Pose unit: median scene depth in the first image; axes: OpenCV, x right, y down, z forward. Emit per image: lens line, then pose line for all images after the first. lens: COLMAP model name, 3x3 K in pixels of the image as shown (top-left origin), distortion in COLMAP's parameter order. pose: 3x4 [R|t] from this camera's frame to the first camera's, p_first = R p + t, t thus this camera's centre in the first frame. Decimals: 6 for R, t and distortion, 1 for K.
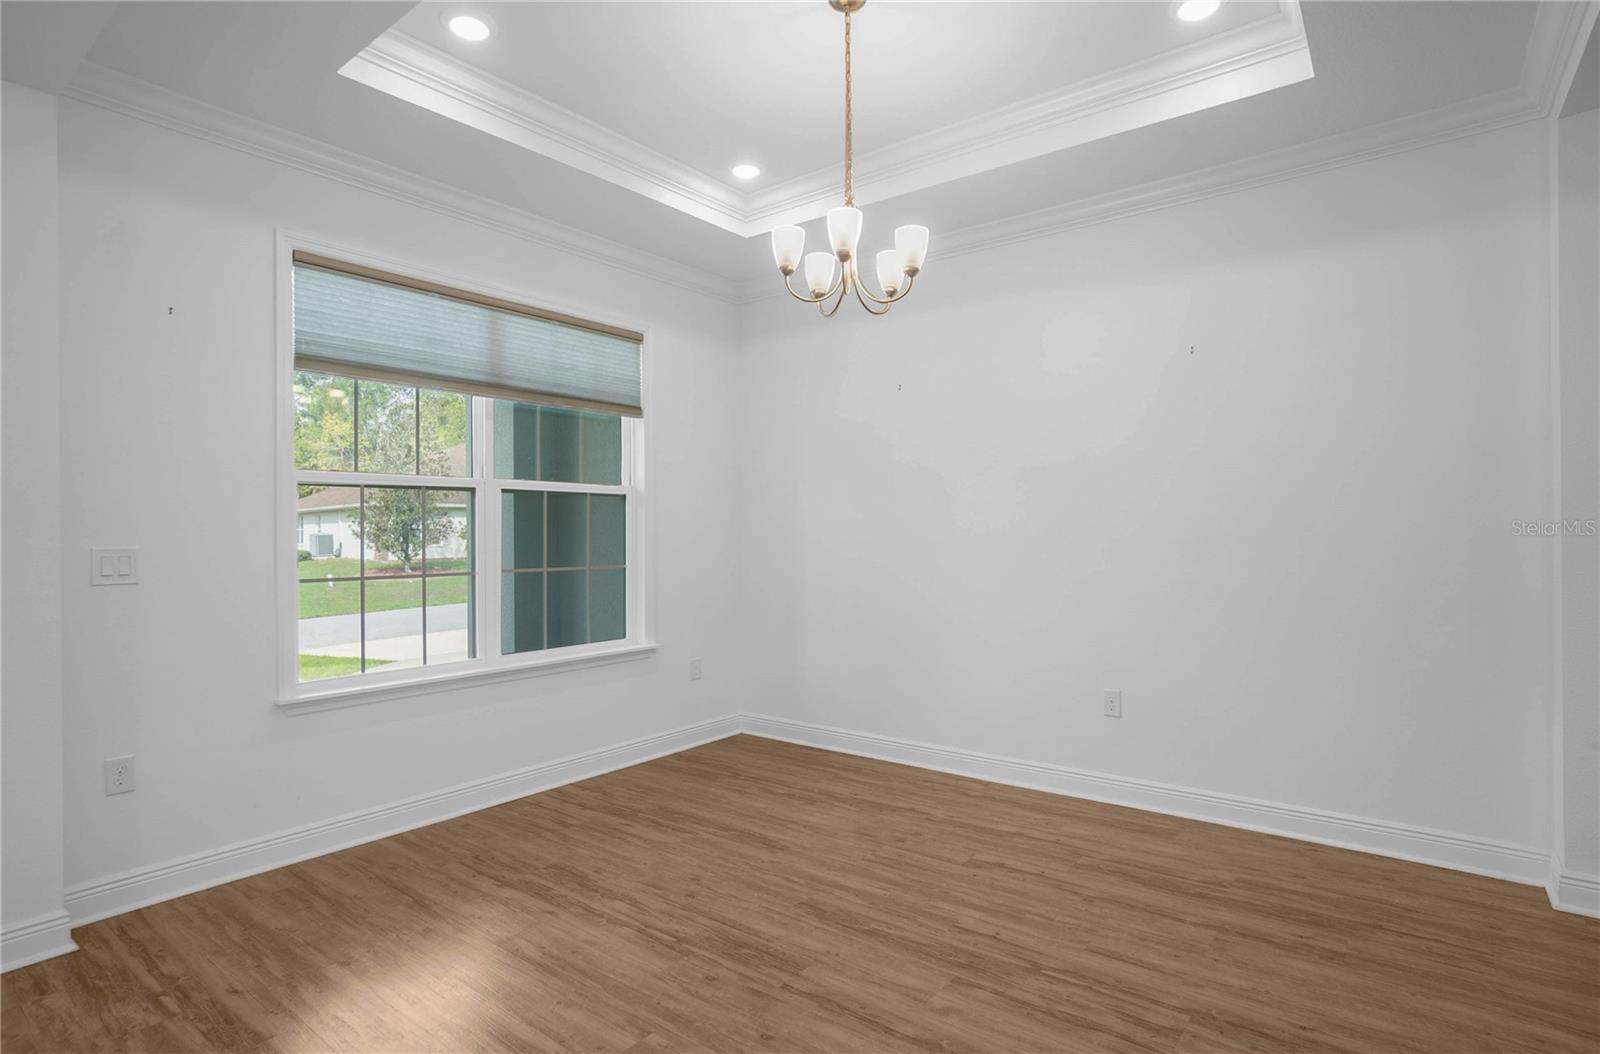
lens RADIAL K [[824.7, 0, 792.9], [0, 824.7, 524.6], [0, 0, 1]] dist [-0.000478, 0.001086]
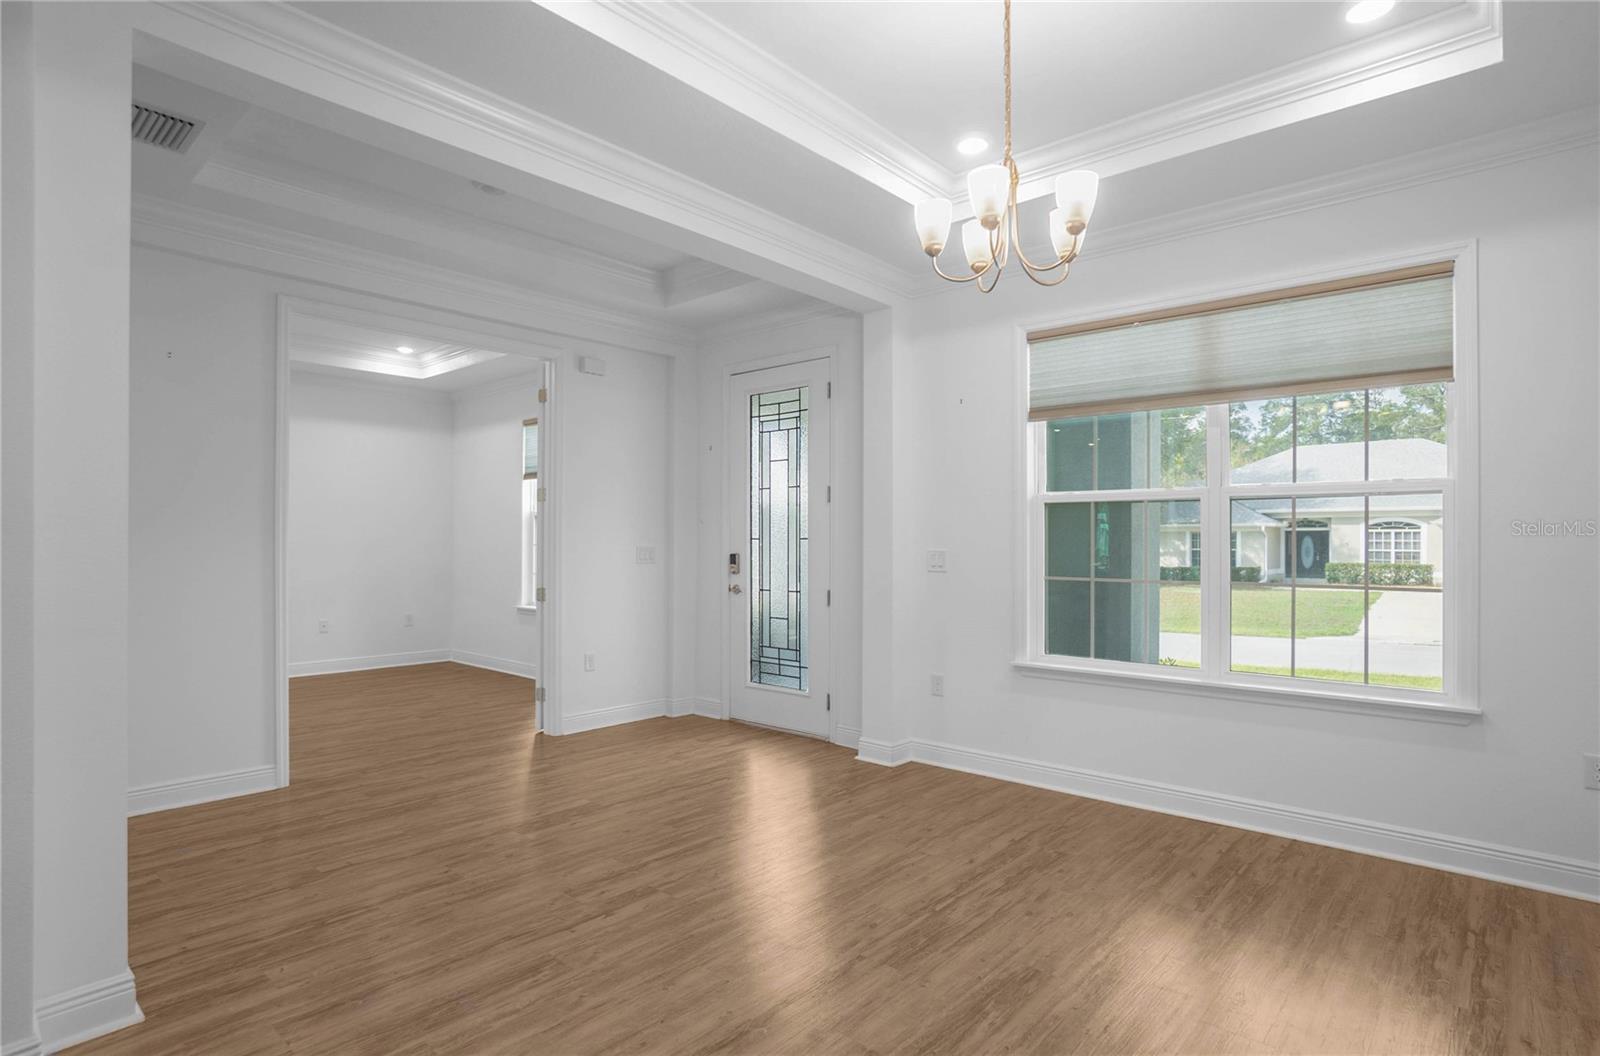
lens RADIAL K [[837.6, 0, 800.1], [0, 837.6, 538.4], [0, 0, 1]] dist [-0.044564, 0.024421]
pose [[-0.050998, 0.003765, -0.998692, 0.620693], [0.005307, 0.999980, 0.003499, -0.002049], [0.998685, -0.005122, -0.051017, 0.551796]]
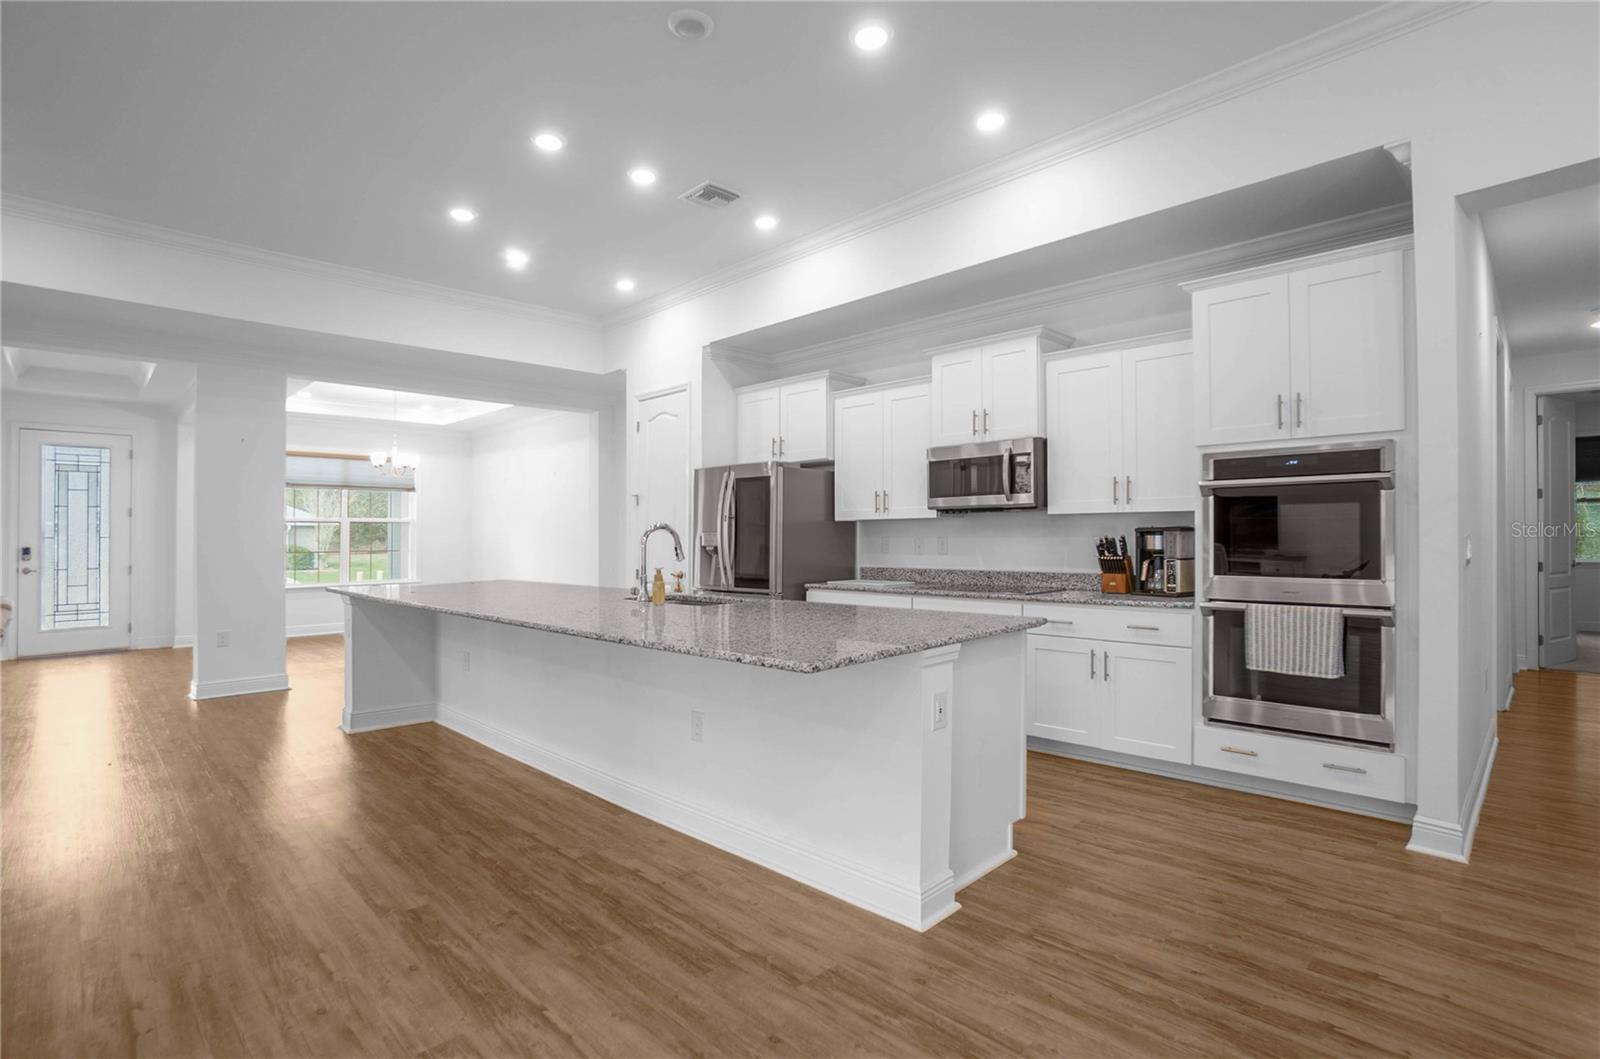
lens RADIAL K [[760.8, 0, 800.0], [0, 760.8, 529.5], [0, 0, 1]] dist [-0.017606, 0.000241]
pose [[0.992817, 0.001554, -0.119630, 1.453890], [-0.001443, 0.999998, 0.001016, -0.021018], [0.119631, -0.000836, 0.992818, -1.334485]]
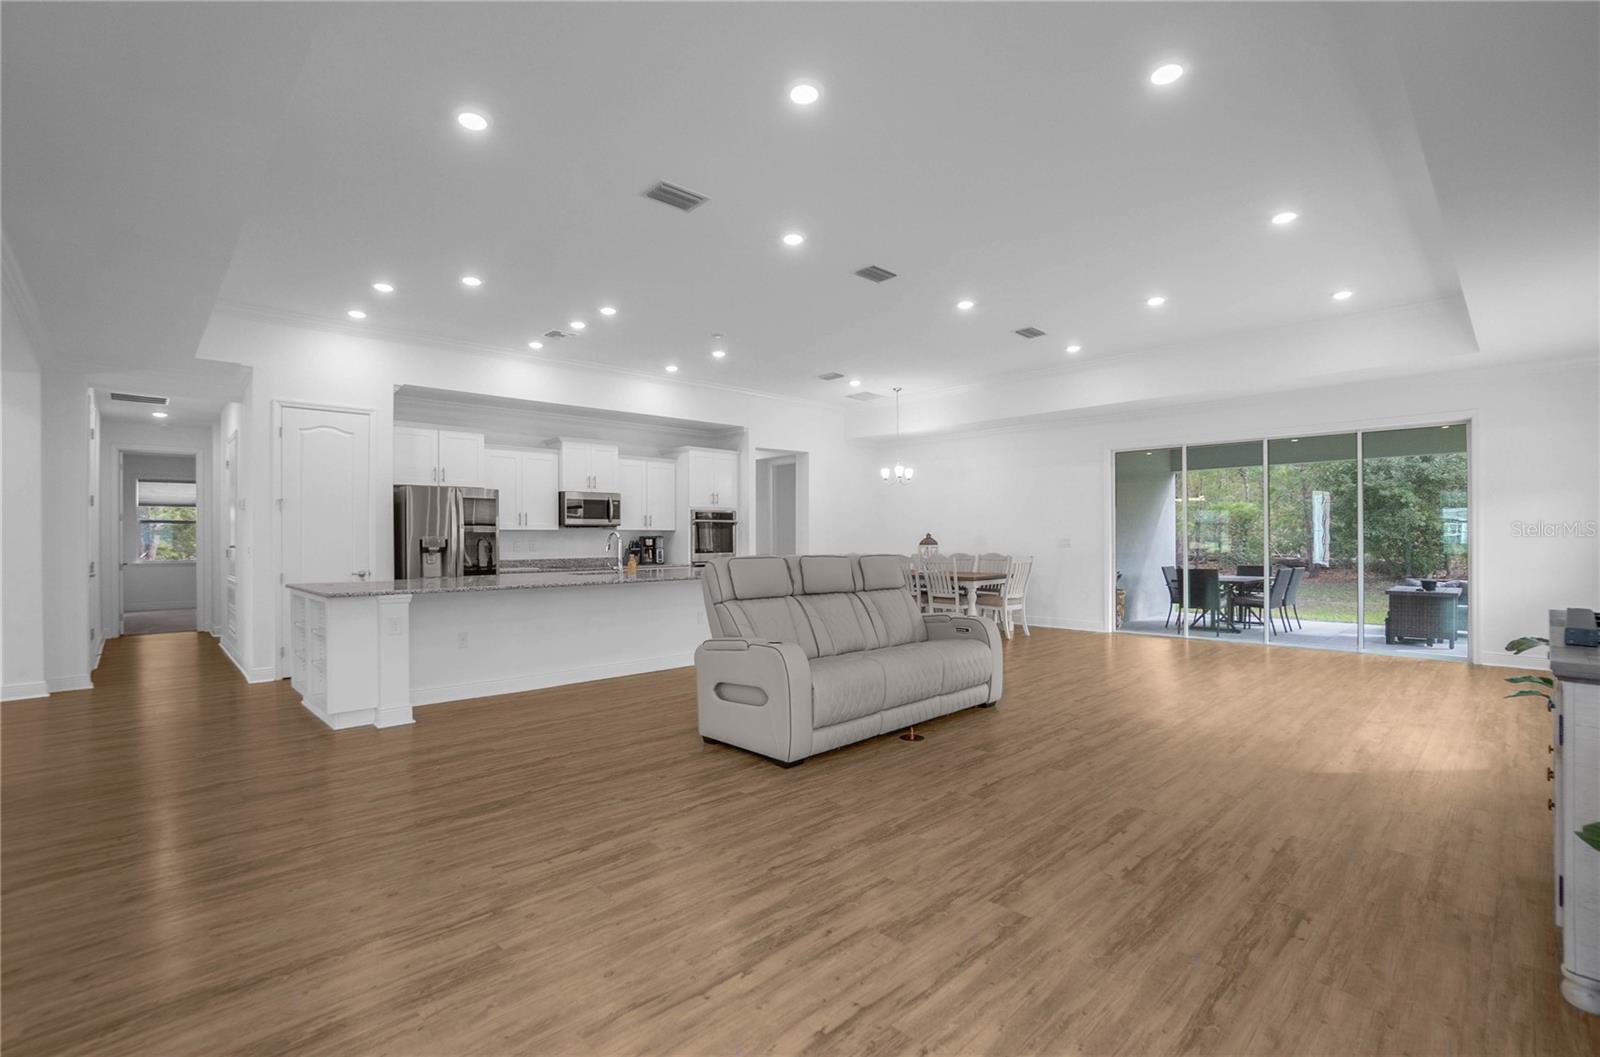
lens RADIAL K [[709.8, 0, 794.5], [0, 709.8, 544.0], [0, 0, 1]] dist [-0.017390, -0.000361]
pose [[0.155332, -0.001921, 0.987860, -0.482007], [-0.004002, 0.999989, 0.002574, -0.004758], [-0.987854, -0.004353, 0.155323, -1.082766]]
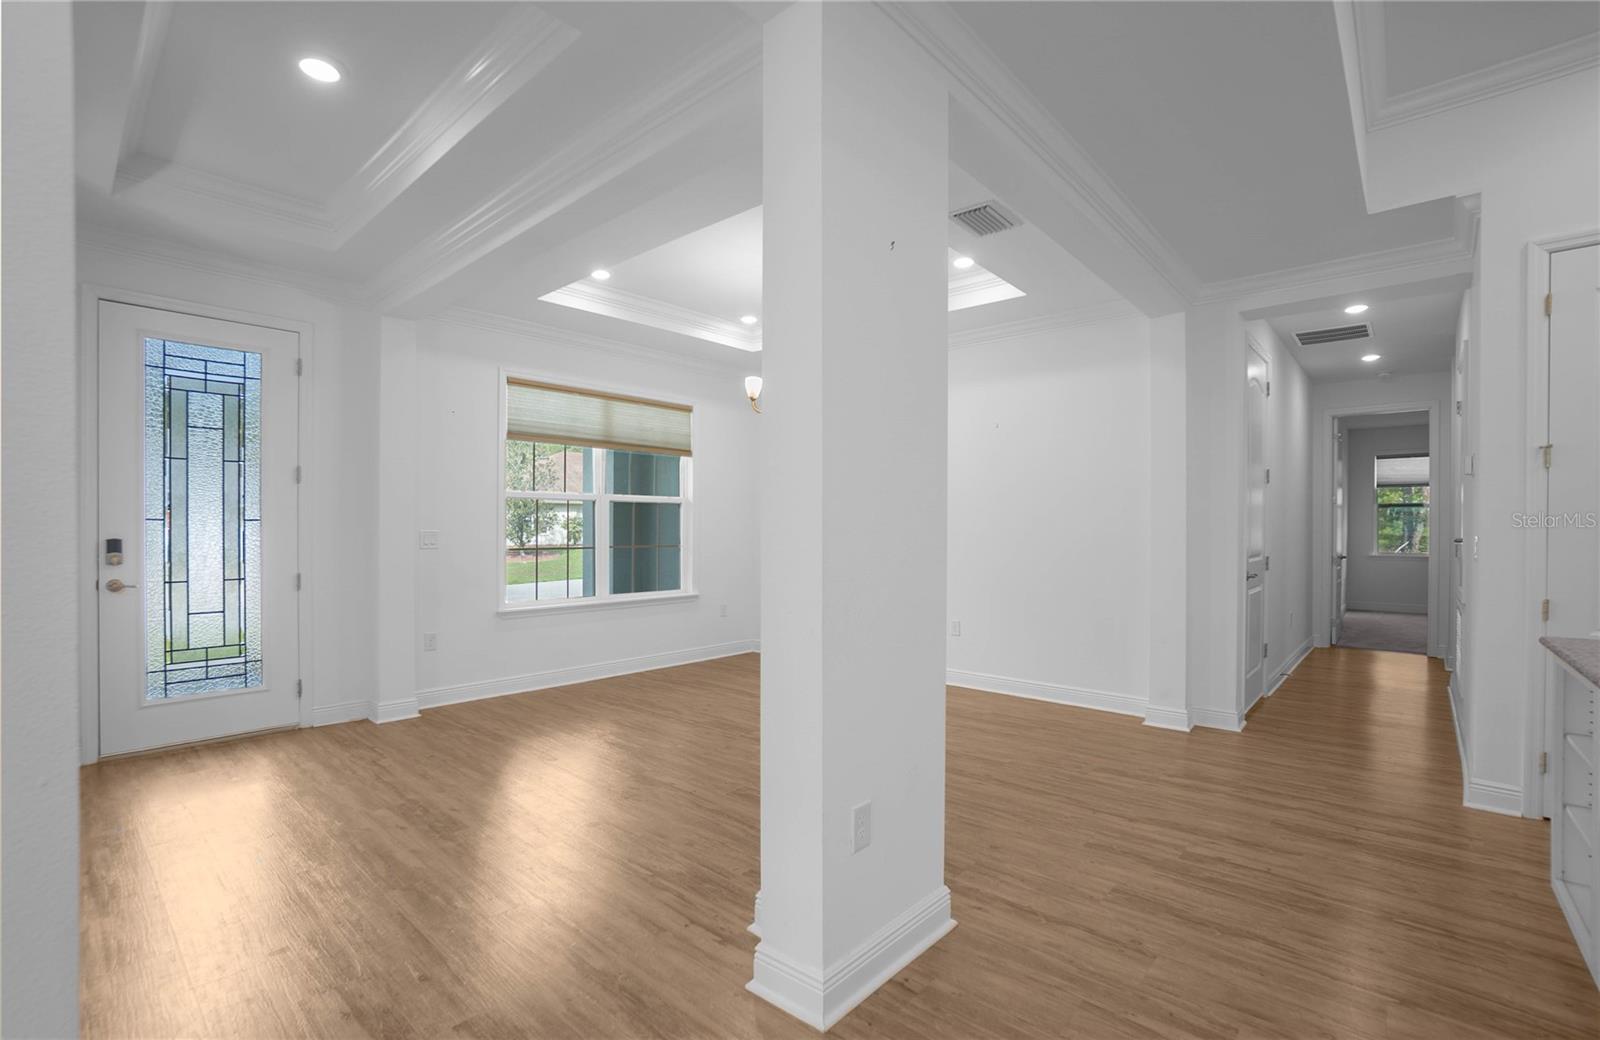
lens RADIAL K [[717.1, 0, 800.0], [0, 717.1, 520.0], [0, 0, 1]] dist [-0.024816, -0.000111]
pose [[0.998284, 0.011894, -0.057333, 0.137730], [-0.011895, 0.999929, 0.000329, -0.006514], [0.057333, 0.000353, 0.998355, -0.493143]]
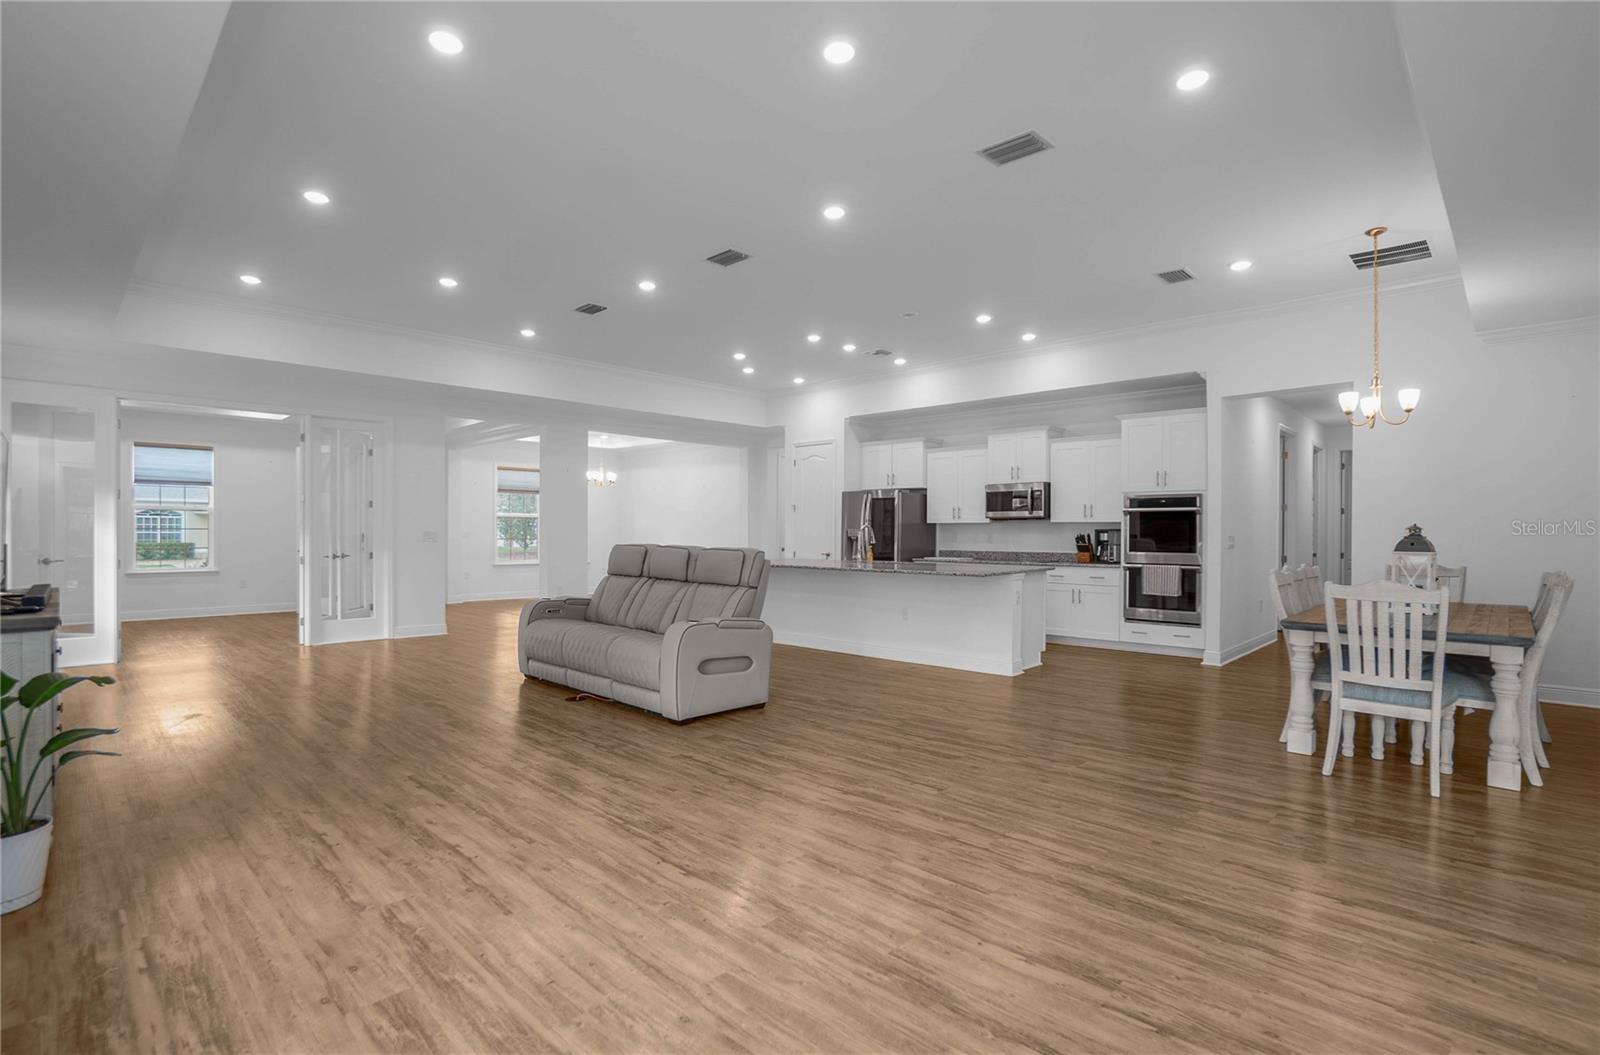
lens RADIAL K [[760.8, 0, 800.0], [0, 760.8, 527.5], [0, 0, 1]] dist [-0.017606, 0.000241]
pose [[0.995516, 0.013670, -0.093597, 1.168604], [-0.013406, 0.999904, 0.003458, -0.024834], [0.093635, -0.002187, 0.995604, -2.424217]]
